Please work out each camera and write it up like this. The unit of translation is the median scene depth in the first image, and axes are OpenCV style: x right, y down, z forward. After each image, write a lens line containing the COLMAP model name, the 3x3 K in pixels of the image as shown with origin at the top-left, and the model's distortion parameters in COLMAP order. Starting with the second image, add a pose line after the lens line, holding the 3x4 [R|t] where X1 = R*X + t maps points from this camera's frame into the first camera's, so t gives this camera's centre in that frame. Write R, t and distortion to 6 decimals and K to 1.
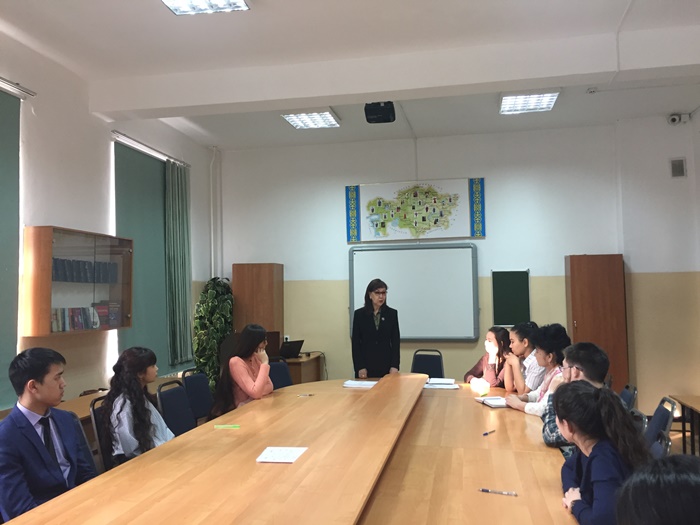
lens RADIAL K [[594.3, 0, 351.0], [0, 594.3, 258.9], [0, 0, 1]] dist [0.078470, -0.099068]
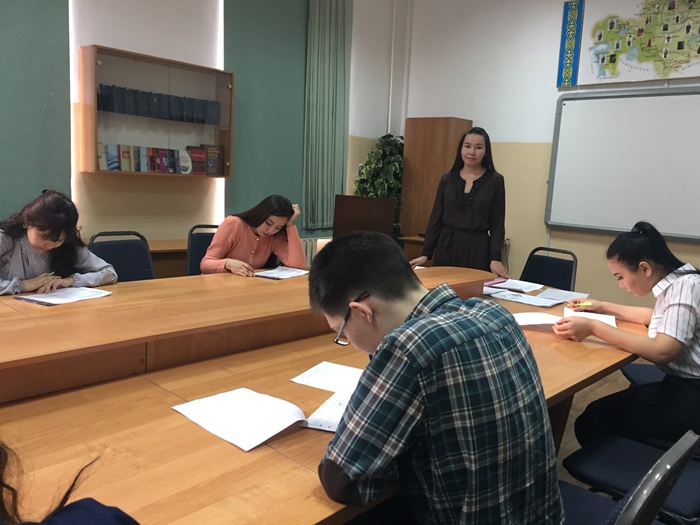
lens RADIAL K [[594.3, 0, 350.3], [0, 594.3, 262.3], [0, 0, 1]] dist [0.078470, -0.099068]
pose [[0.853831, 0.133606, -0.503113, 0.193608], [-0.032370, 0.978258, 0.204851, 0.041059], [0.519544, -0.158623, 0.839591, 0.275124]]
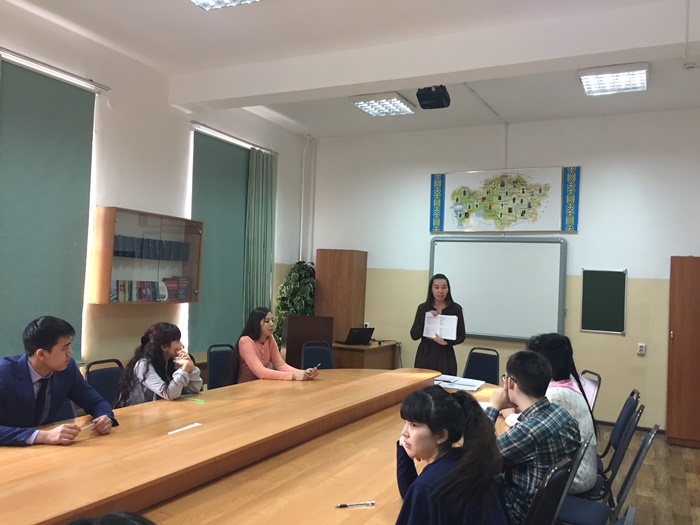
lens RADIAL K [[594.3, 0, 350.5], [0, 594.3, 260.5], [0, 0, 1]] dist [0.078470, -0.099068]
pose [[0.960639, 0.050757, -0.273123, 0.156502], [-0.044452, 0.998584, 0.029230, -0.004901], [0.274219, -0.015939, 0.961535, 0.027985]]
